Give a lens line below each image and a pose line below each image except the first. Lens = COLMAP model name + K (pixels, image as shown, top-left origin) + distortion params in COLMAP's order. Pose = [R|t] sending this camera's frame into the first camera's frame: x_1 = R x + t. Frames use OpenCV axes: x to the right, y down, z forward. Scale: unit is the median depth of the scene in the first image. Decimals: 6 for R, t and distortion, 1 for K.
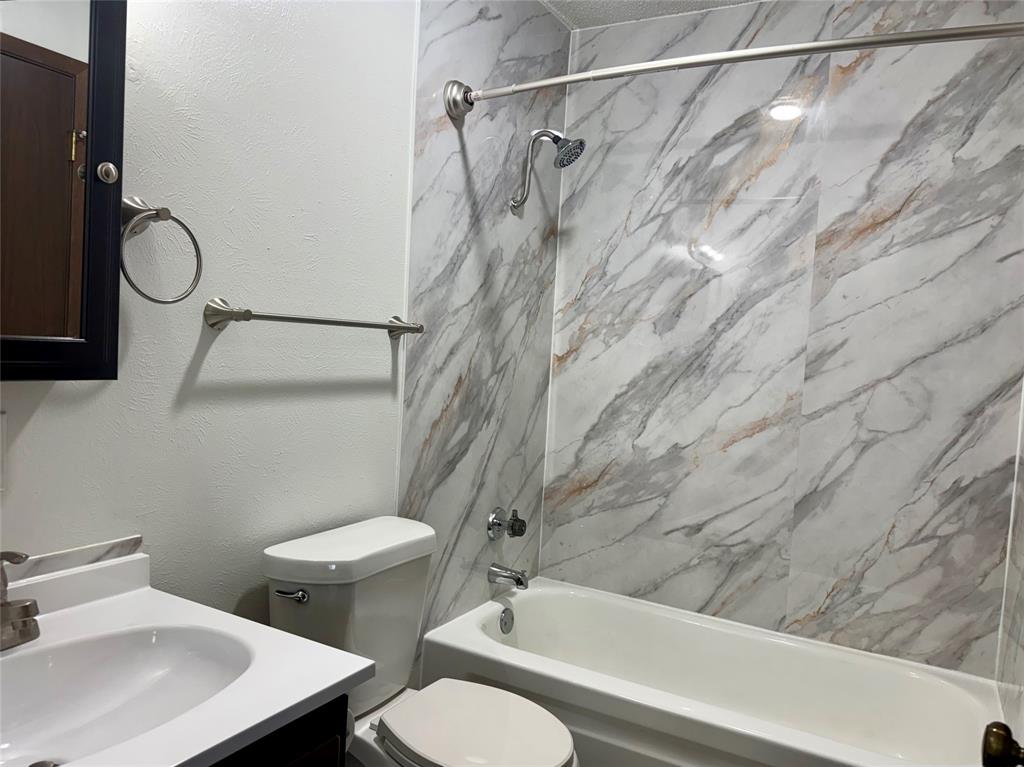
lens RADIAL K [[725.8, 0, 504.1], [0, 725.8, 385.5], [0, 0, 1]] dist [0.104442, -0.141138]
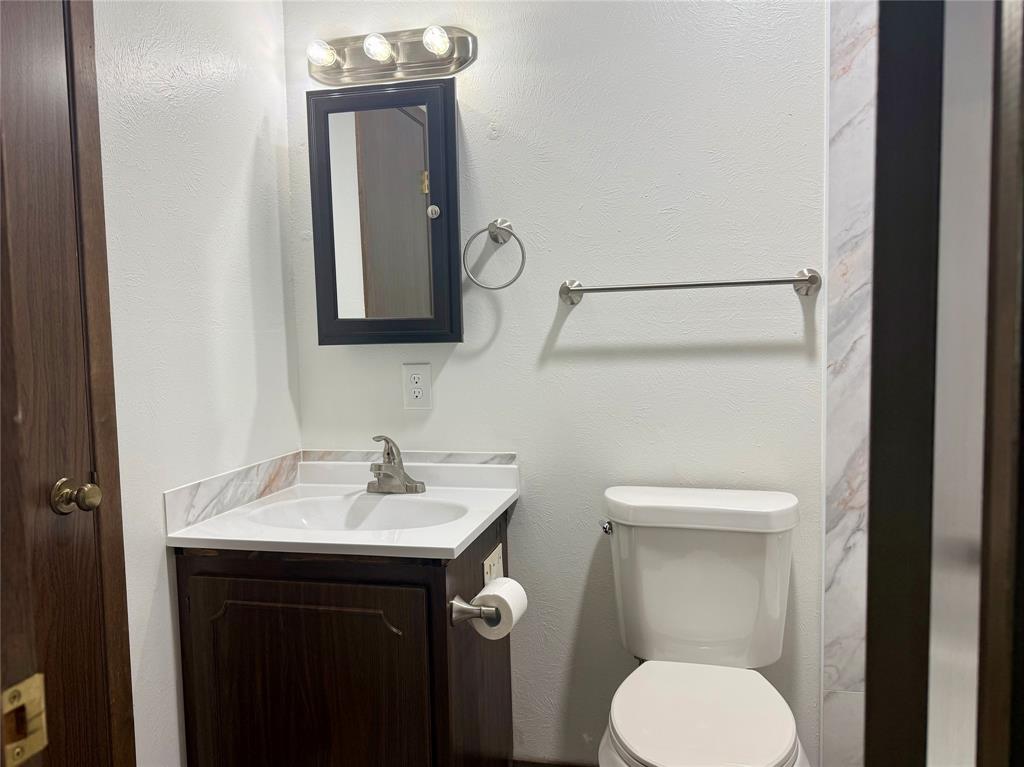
lens RADIAL K [[725.8, 0, 504.1], [0, 725.8, 385.5], [0, 0, 1]] dist [0.104442, -0.141138]
pose [[0.304622, -0.002489, -0.952470, 0.785328], [-0.012799, 0.999896, -0.006706, 0.074894], [0.952387, 0.014233, 0.304558, 0.502538]]
